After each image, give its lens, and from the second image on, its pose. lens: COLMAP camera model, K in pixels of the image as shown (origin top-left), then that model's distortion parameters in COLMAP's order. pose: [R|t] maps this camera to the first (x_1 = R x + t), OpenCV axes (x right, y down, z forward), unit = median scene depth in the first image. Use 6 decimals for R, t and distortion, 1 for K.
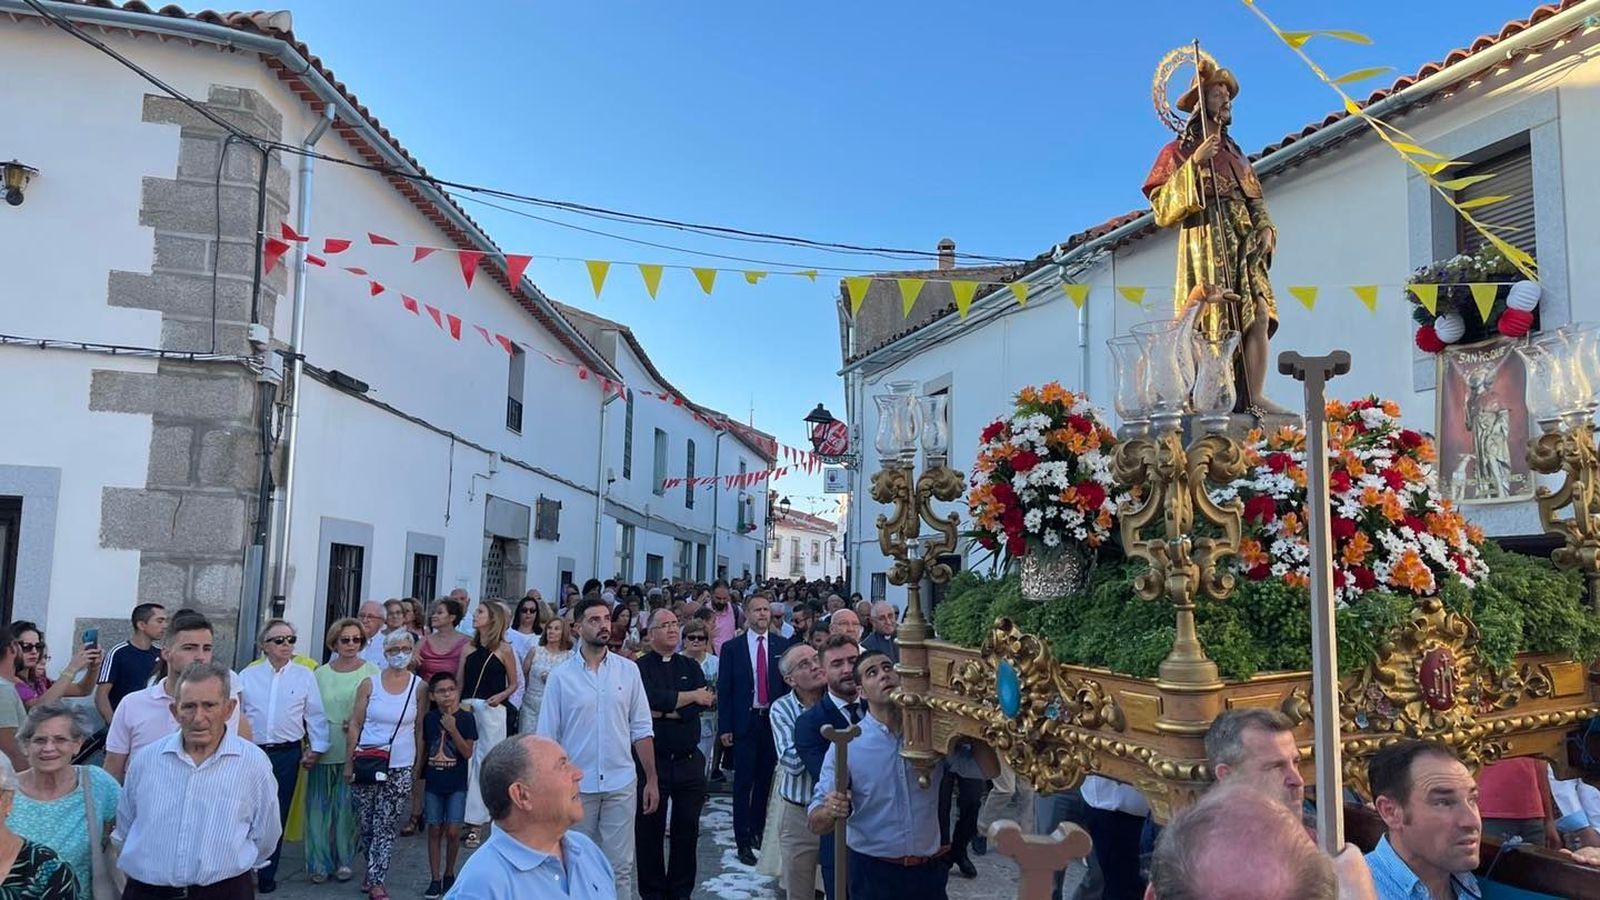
lens RADIAL K [[1203.6, 0, 800.8], [0, 1203.6, 454.8], [0, 0, 1]] dist [0.055220, -0.002547]
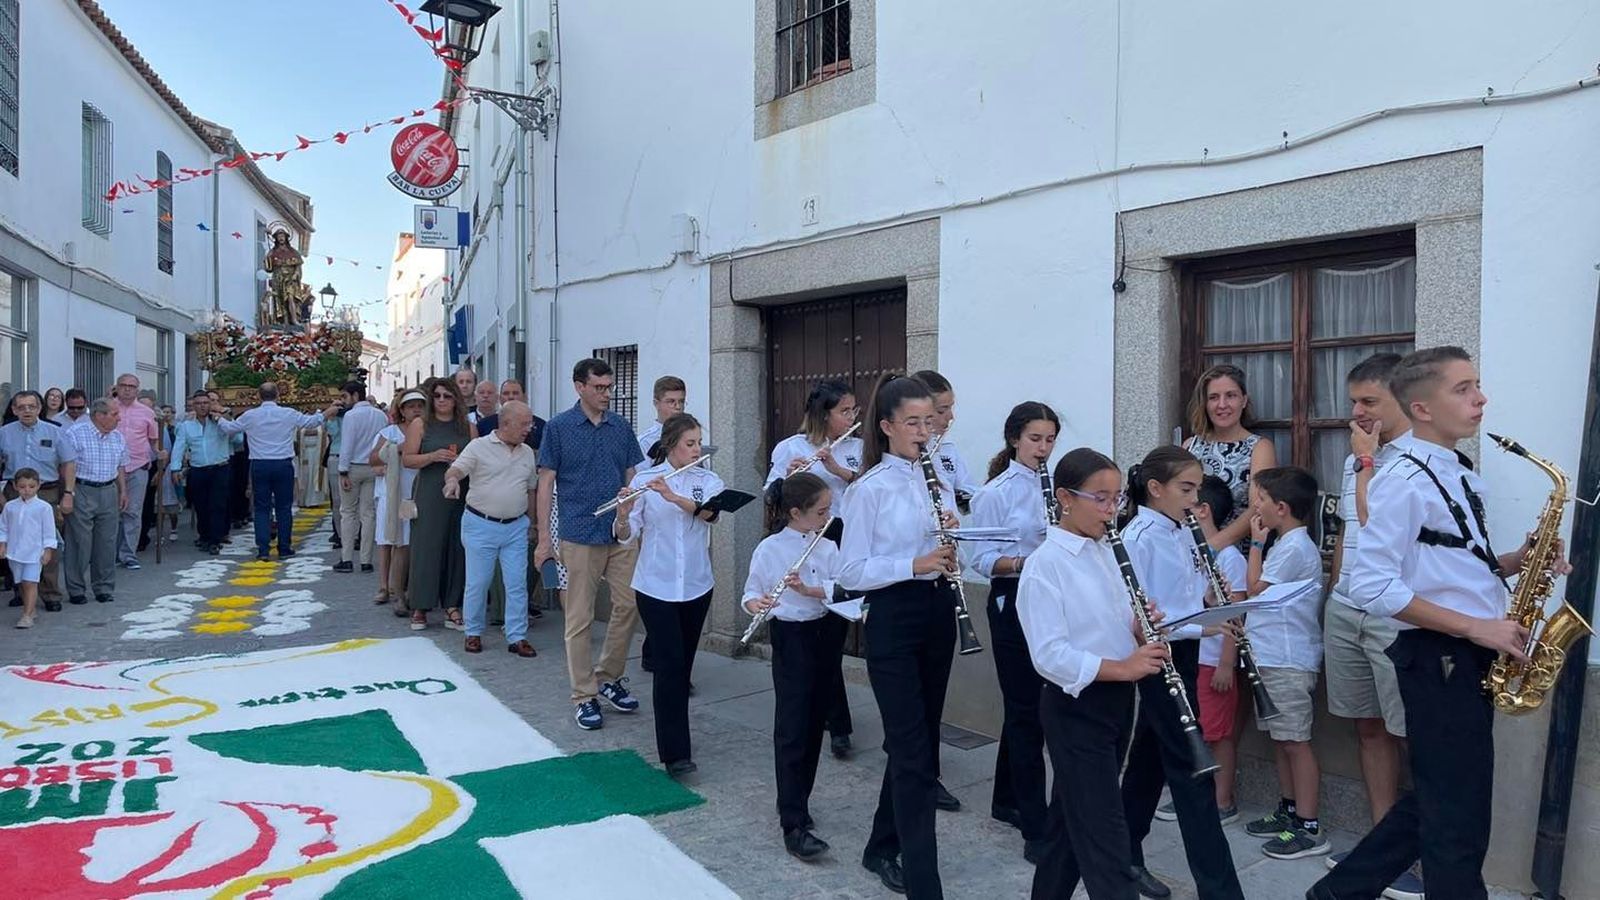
lens RADIAL K [[1210.0, 0, 794.6], [0, 1210.0, 454.4], [0, 0, 1]] dist [0.081306, -0.108270]
pose [[0.933537, -0.023681, 0.357698, -0.033899], [-0.025725, 0.990818, 0.132733, 0.067652], [-0.357556, -0.133113, 0.924356, 0.487787]]
